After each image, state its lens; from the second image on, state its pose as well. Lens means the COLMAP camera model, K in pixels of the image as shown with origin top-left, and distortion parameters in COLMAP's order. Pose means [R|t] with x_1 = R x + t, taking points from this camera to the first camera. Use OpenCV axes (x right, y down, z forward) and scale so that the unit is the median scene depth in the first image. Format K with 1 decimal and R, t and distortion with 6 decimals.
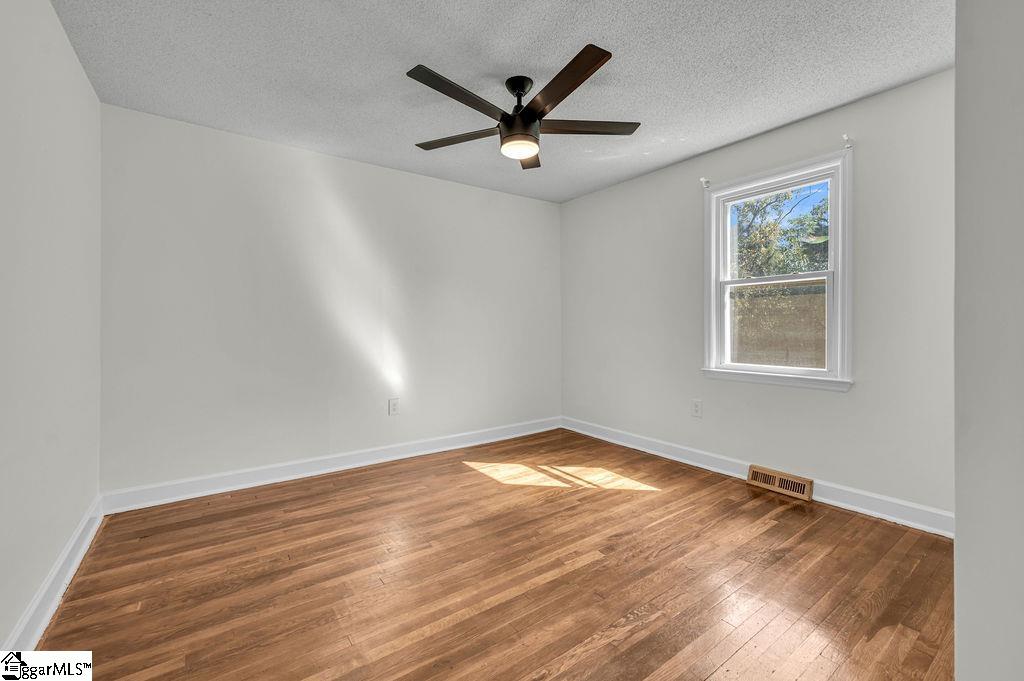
lens RADIAL K [[423.6, 0, 505.6], [0, 423.6, 323.8], [0, 0, 1]] dist [0.000143, 0.000210]
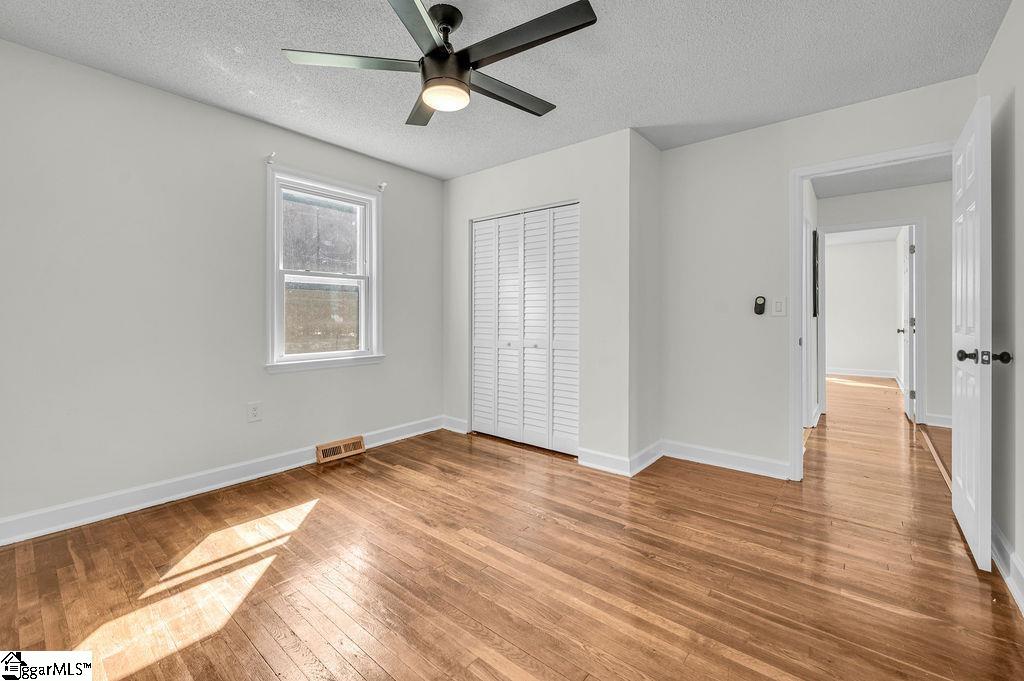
lens RADIAL K [[423.6, 0, 505.6], [0, 423.6, 323.8], [0, 0, 1]] dist [0.000143, 0.000210]
pose [[-0.255756, -0.010476, 0.966685, -0.624484], [-0.005944, 0.999939, 0.009264, 0.010317], [-0.966723, -0.003377, -0.255803, 0.880162]]
